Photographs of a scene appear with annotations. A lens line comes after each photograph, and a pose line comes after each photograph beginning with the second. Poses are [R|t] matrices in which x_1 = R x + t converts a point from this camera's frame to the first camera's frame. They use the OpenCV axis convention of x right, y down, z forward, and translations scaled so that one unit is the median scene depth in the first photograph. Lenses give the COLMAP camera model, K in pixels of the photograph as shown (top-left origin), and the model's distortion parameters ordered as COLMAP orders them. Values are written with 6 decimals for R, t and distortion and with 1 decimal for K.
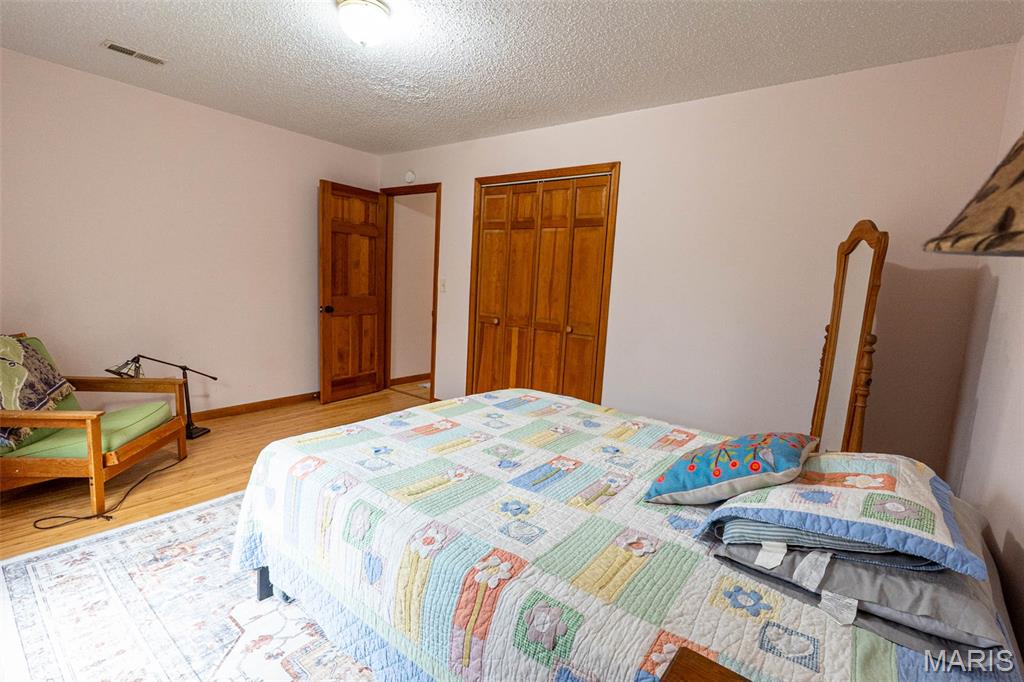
lens RADIAL K [[469.1, 0, 511.0], [0, 469.1, 342.3], [0, 0, 1]] dist [-0.006703, 0.001110]
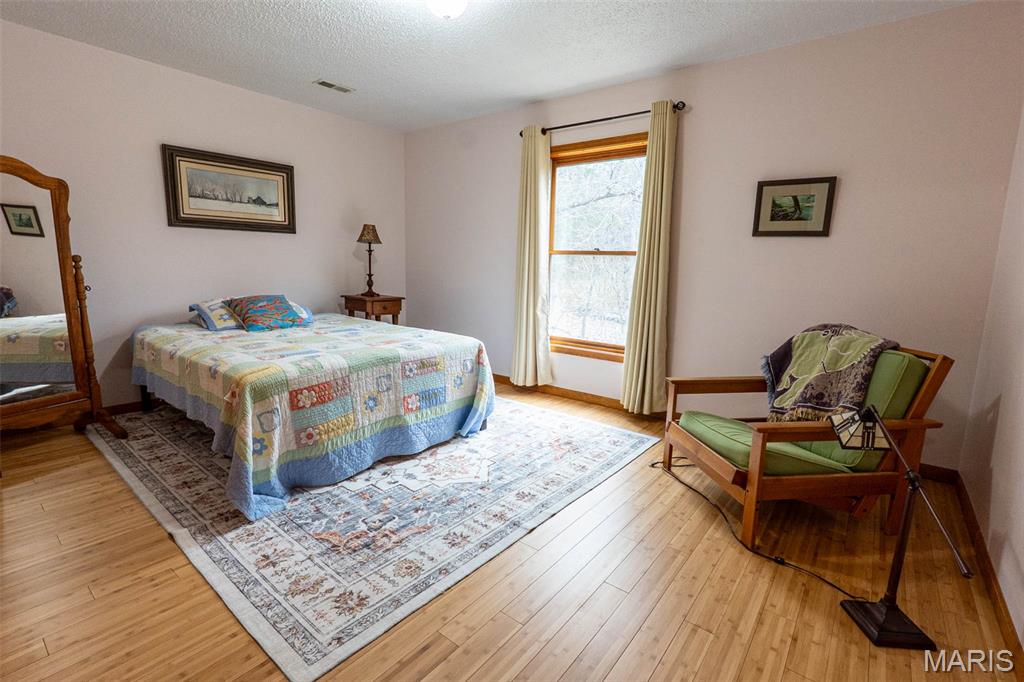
lens RADIAL K [[469.1, 0, 512.5], [0, 469.1, 341.0], [0, 0, 1]] dist [-0.006703, 0.001110]
pose [[-0.996939, -0.078139, 0.002594, -0.312688], [-0.073981, 0.953580, 0.291910, -0.154996], [-0.025284, 0.290825, -0.956442, 1.323779]]
